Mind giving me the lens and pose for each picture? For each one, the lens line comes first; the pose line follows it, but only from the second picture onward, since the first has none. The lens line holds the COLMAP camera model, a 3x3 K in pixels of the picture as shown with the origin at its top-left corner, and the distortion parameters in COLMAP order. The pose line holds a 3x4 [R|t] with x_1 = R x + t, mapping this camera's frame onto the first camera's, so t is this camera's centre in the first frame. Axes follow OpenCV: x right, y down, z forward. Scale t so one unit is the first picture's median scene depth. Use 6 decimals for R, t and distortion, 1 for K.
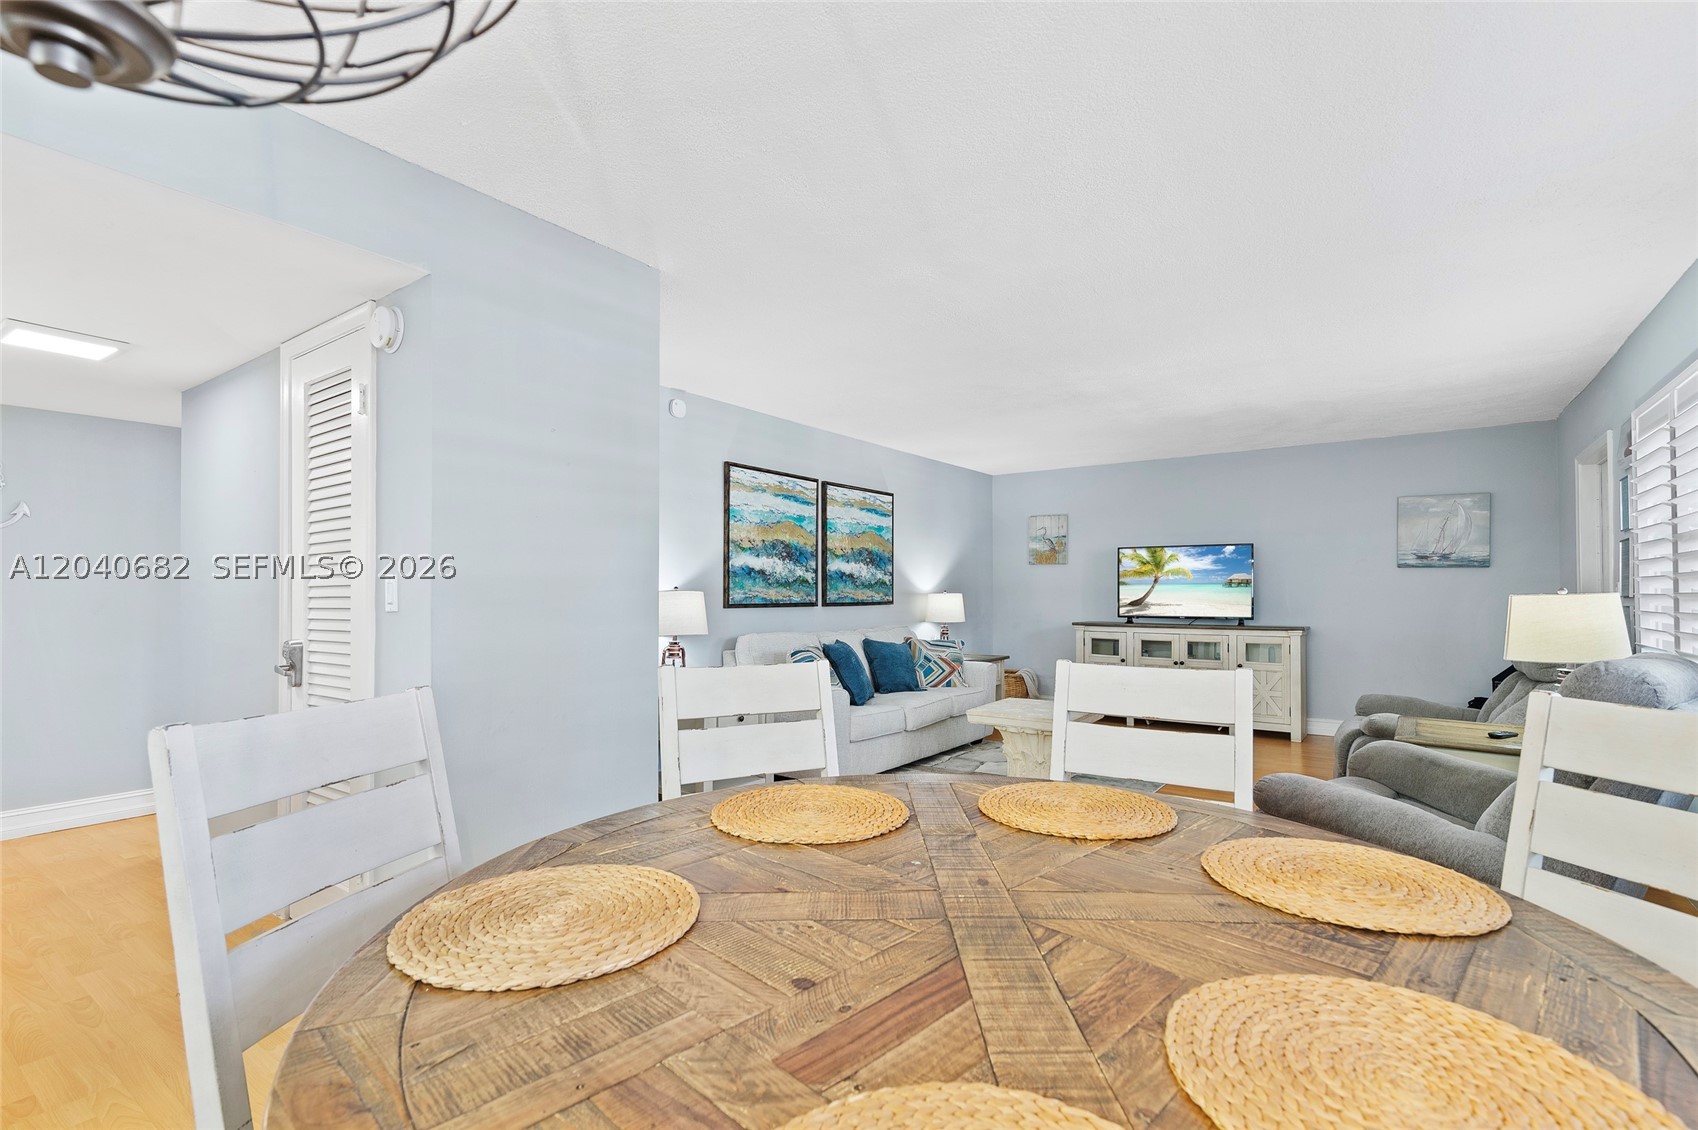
lens RADIAL K [[762.5, 0, 886.0], [0, 762.5, 578.7], [0, 0, 1]] dist [0.016392, 0.000139]
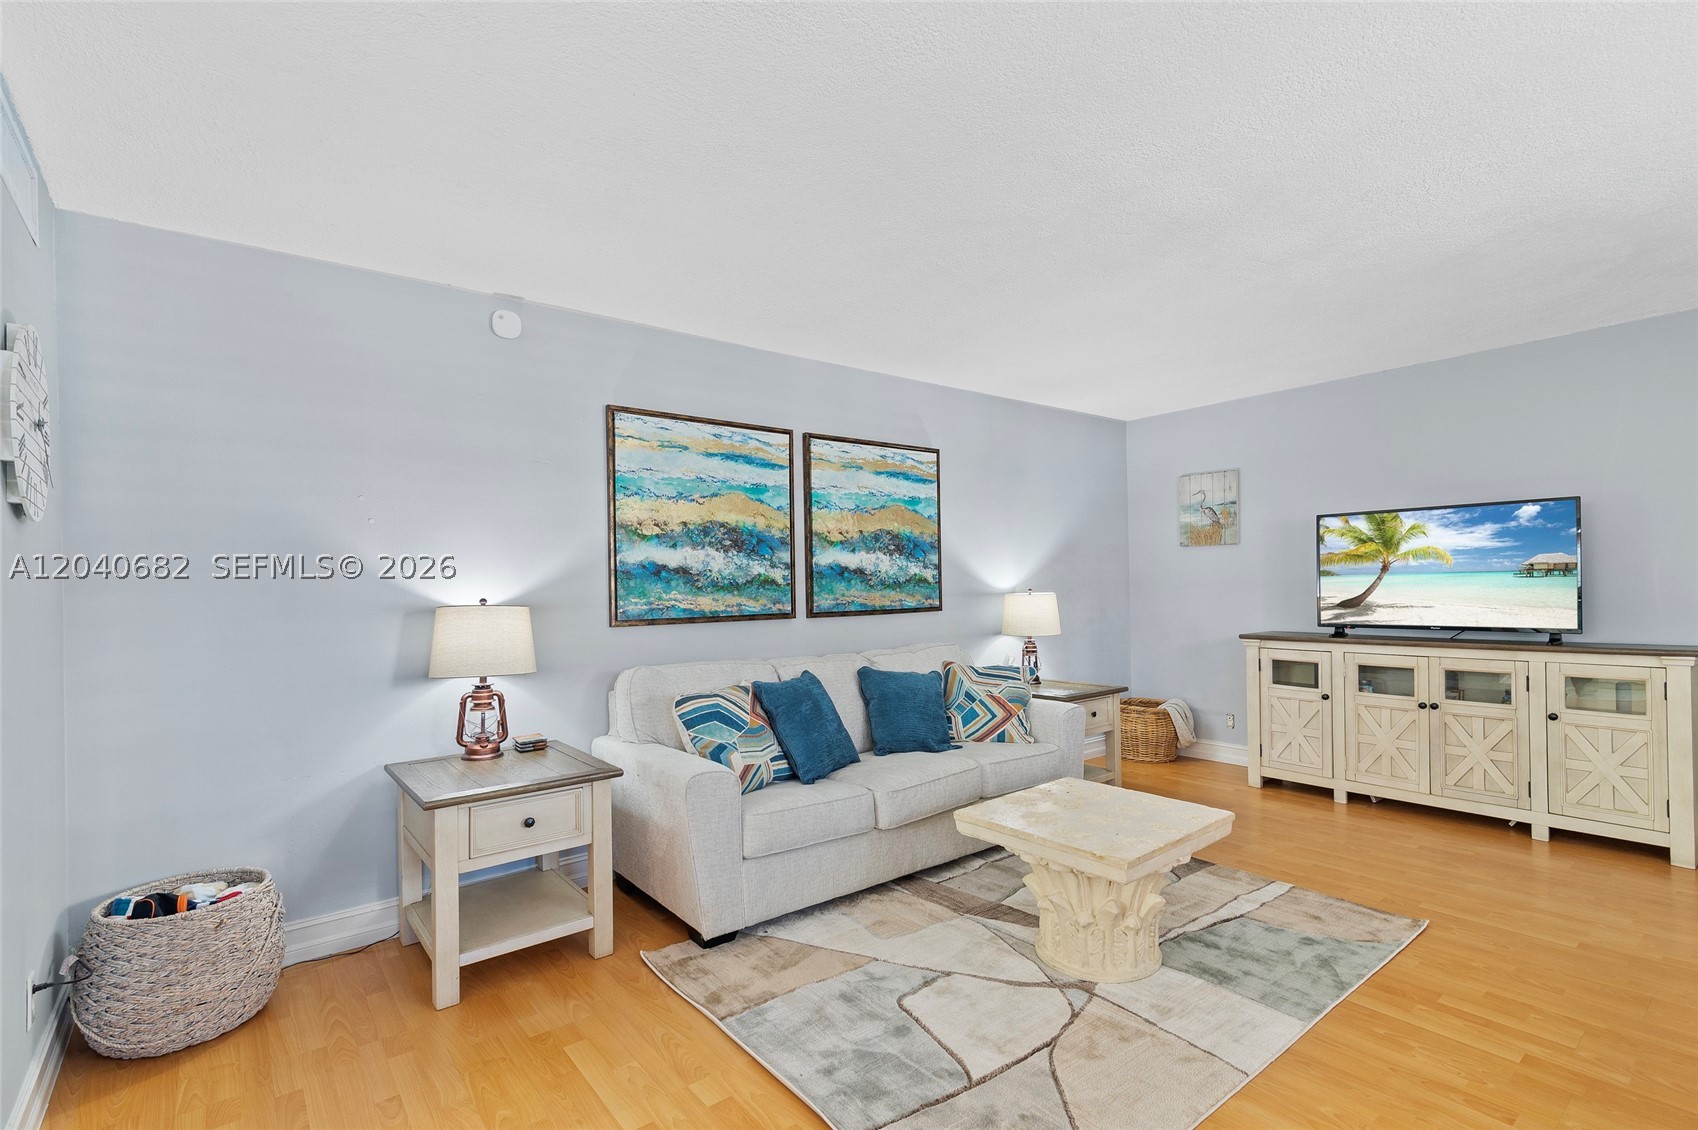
lens RADIAL K [[779.2, 0, 870.1], [0, 779.2, 575.4], [0, 0, 1]] dist [0.013668, 0.000374]
pose [[0.959363, -0.016744, -0.281677, 0.157093], [0.019732, 0.999775, 0.007777, -0.005356], [0.281483, -0.013019, 0.959478, 0.328019]]
